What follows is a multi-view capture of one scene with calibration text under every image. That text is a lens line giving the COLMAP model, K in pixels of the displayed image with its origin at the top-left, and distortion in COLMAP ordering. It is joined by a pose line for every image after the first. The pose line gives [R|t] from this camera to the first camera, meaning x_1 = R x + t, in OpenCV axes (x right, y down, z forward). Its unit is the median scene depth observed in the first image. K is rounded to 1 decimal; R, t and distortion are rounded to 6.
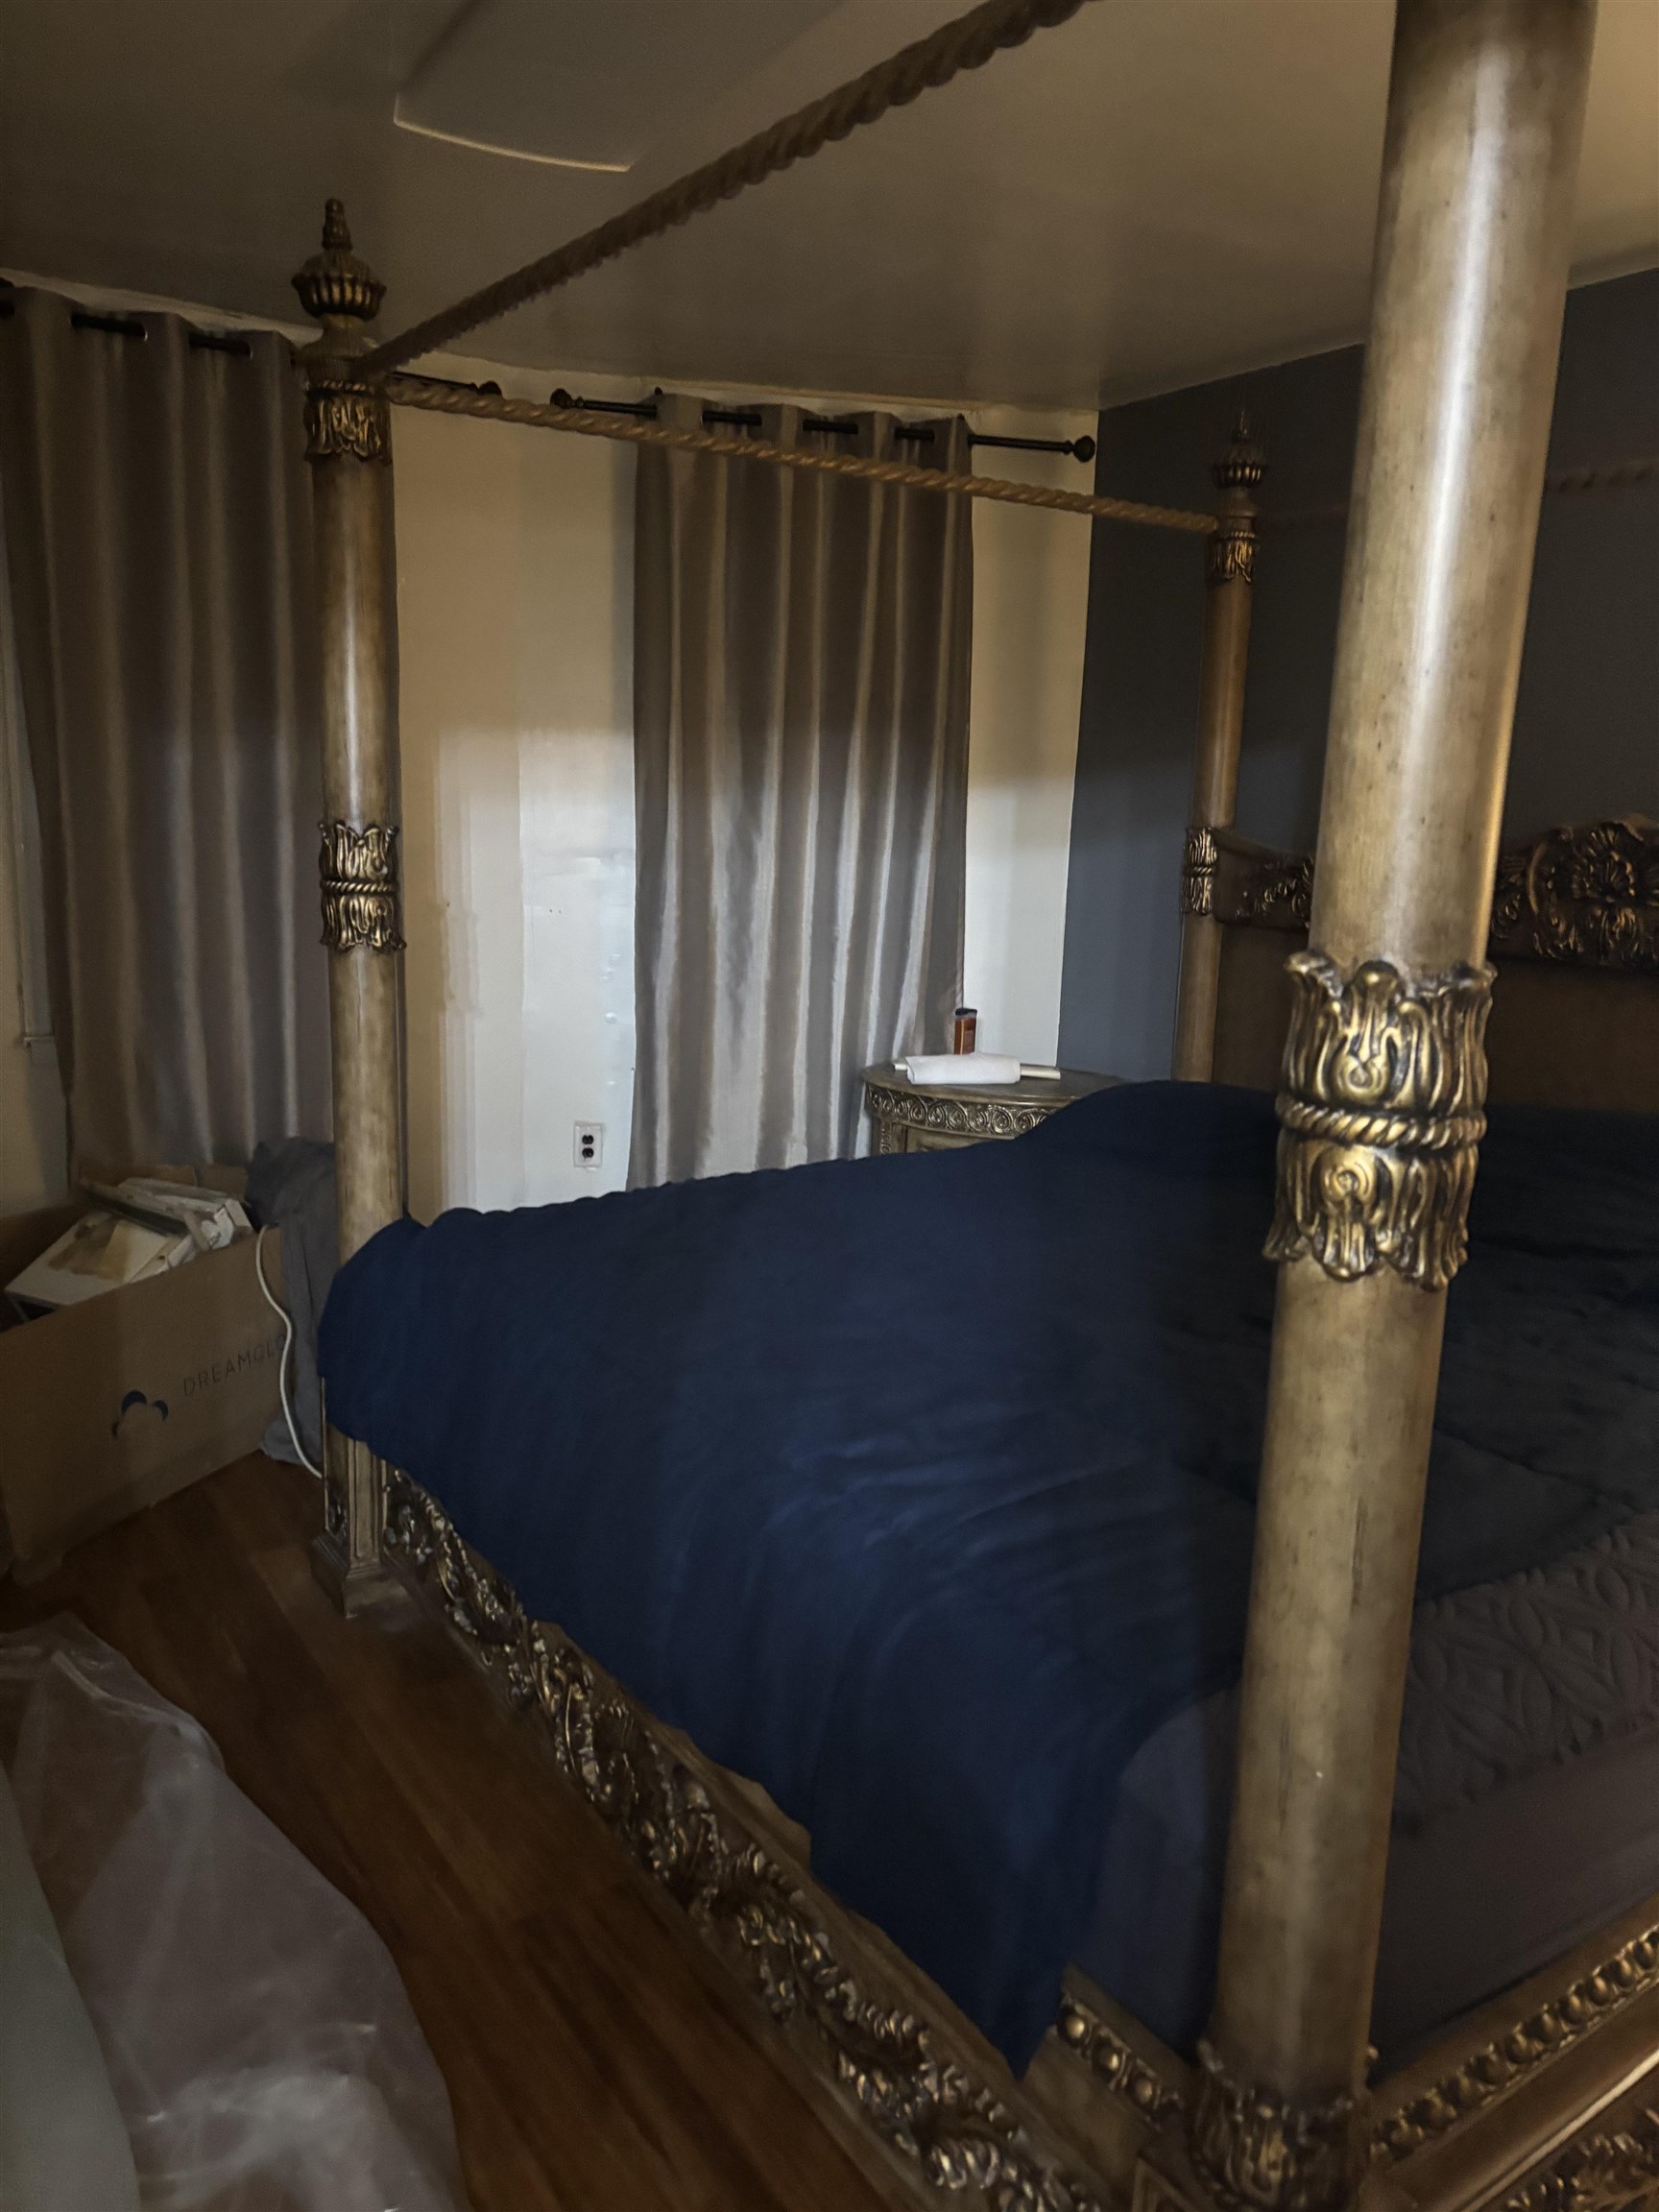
lens RADIAL K [[1661.5, 0, 813.2], [0, 1661.5, 1108.1], [0, 0, 1]] dist [0.068394, -0.076617]
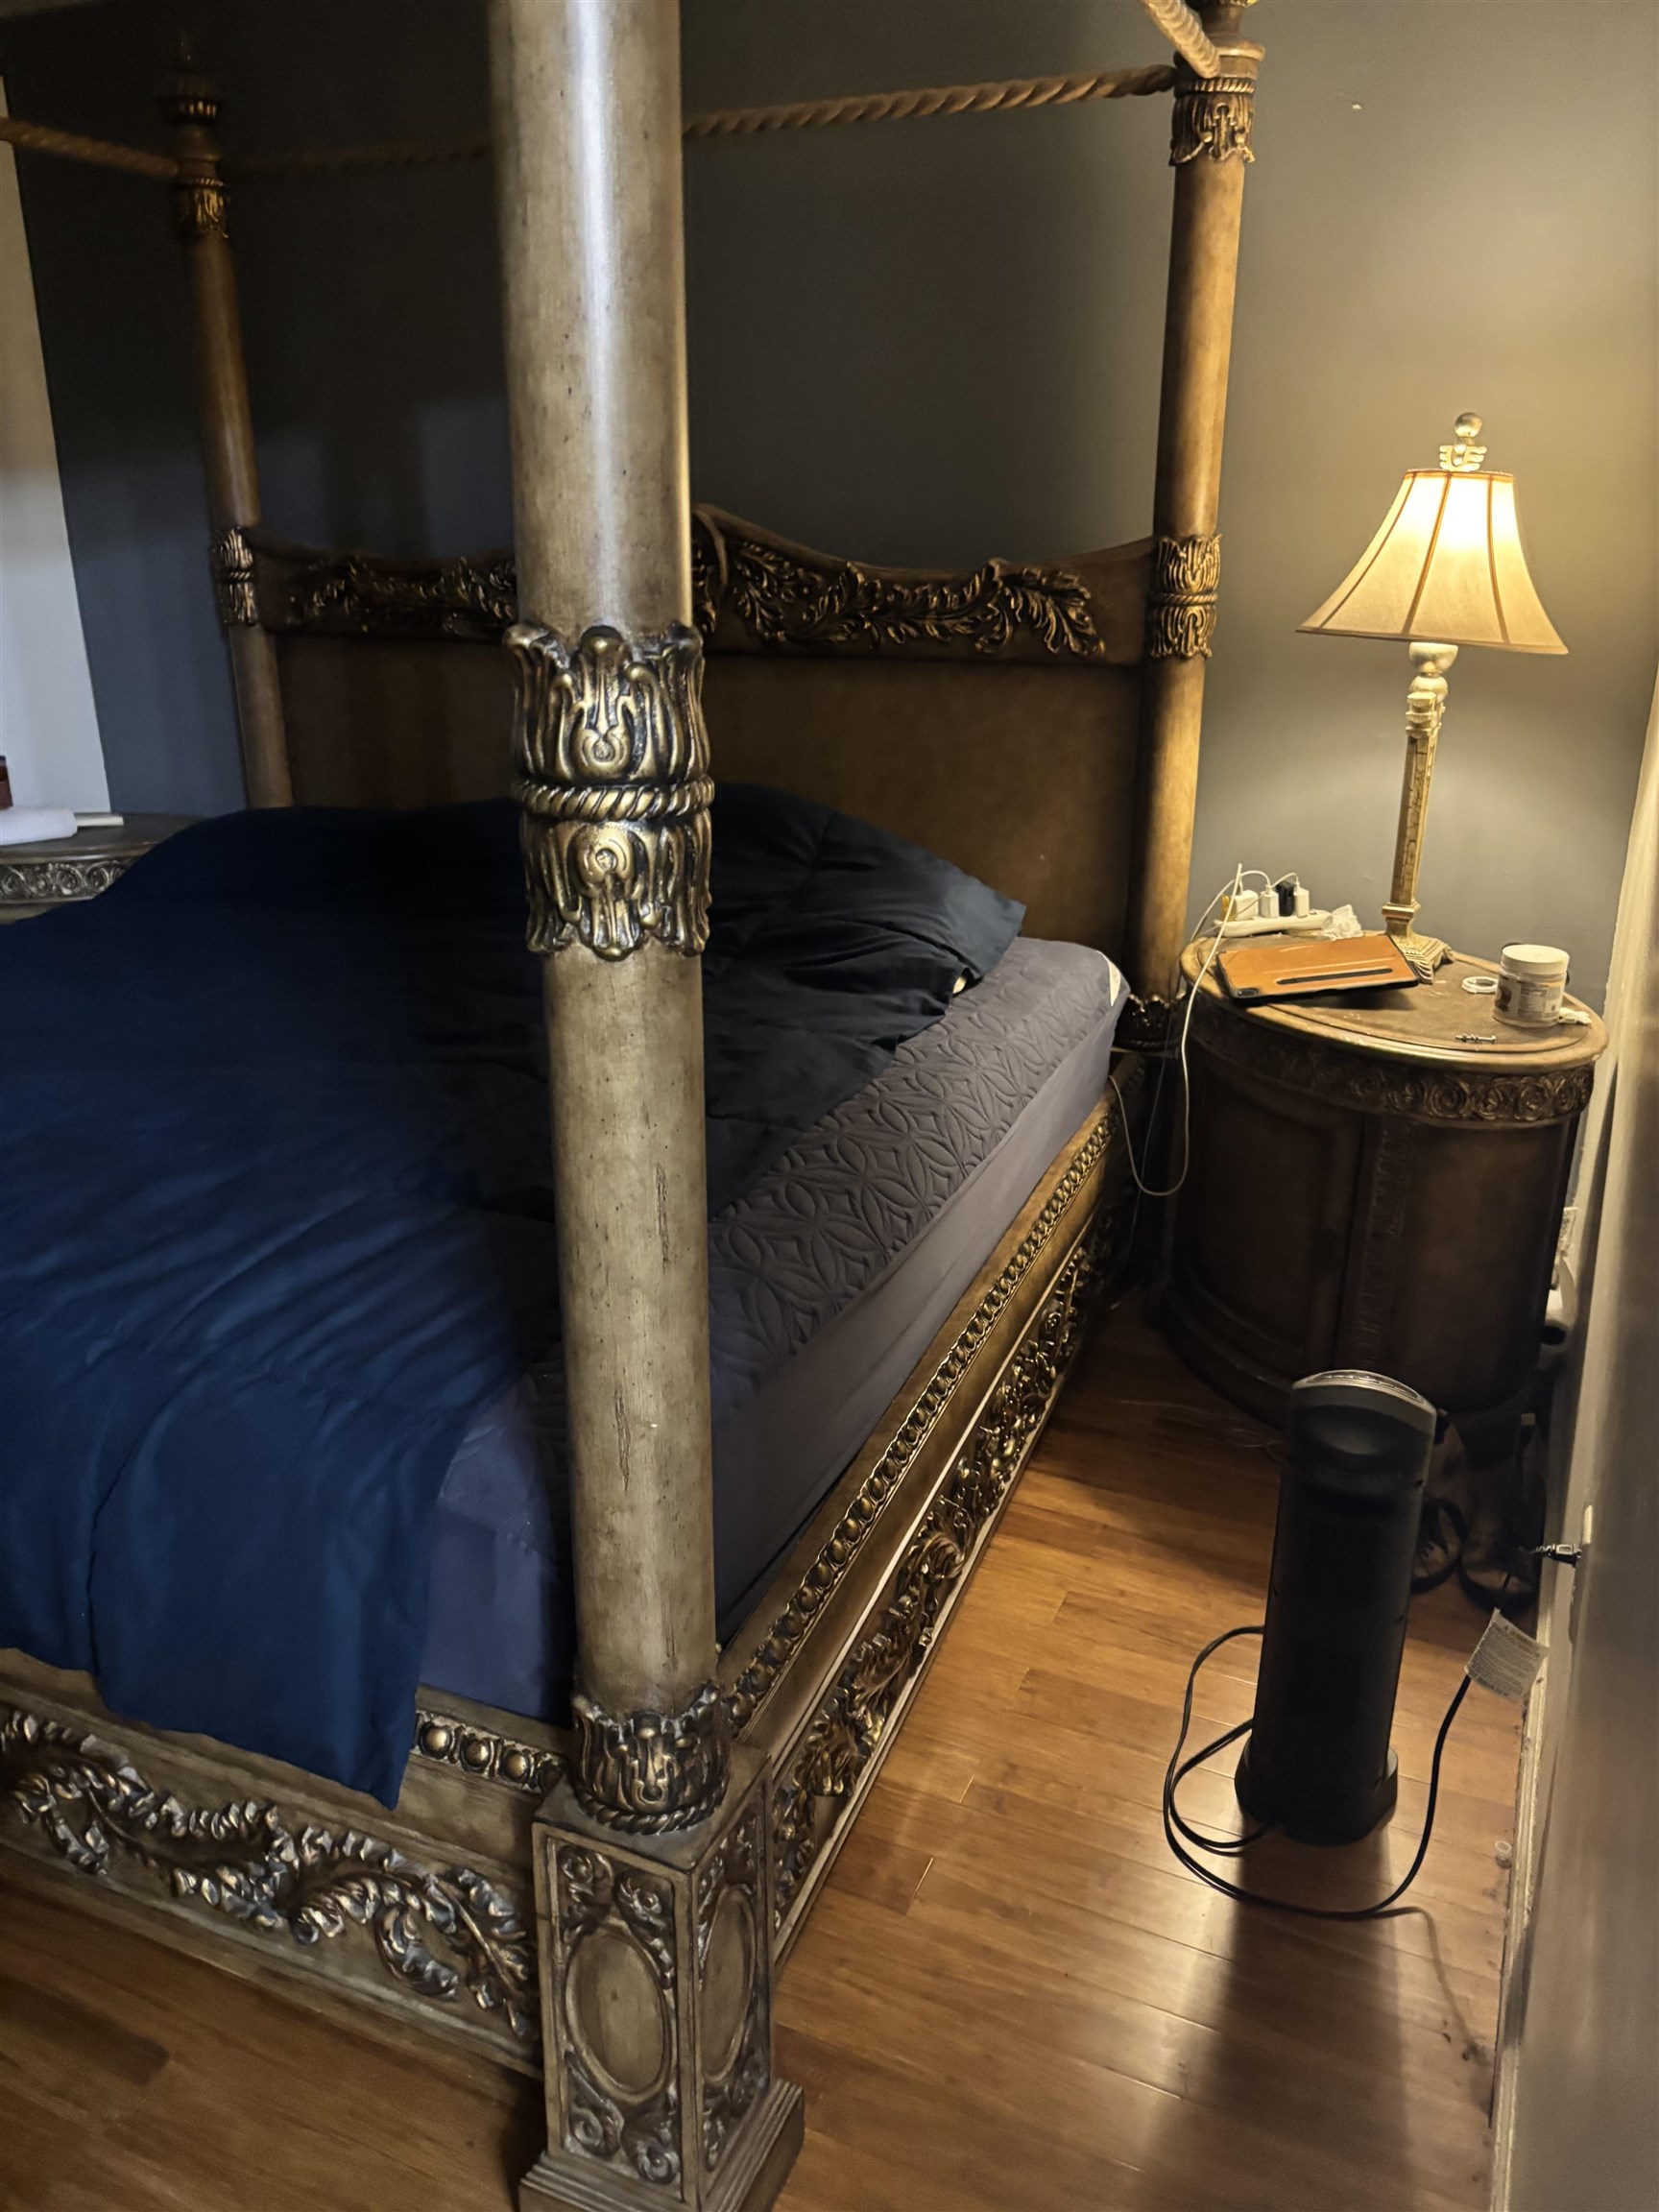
lens RADIAL K [[1677.8, 0, 829.5], [0, 1677.8, 1106.0], [0, 0, 1]] dist [0.060674, -0.064998]
pose [[0.842010, -0.216425, 0.494146, -0.082028], [0.134339, 0.971261, 0.196481, 0.006481], [-0.522468, -0.099056, 0.846886, 0.059154]]
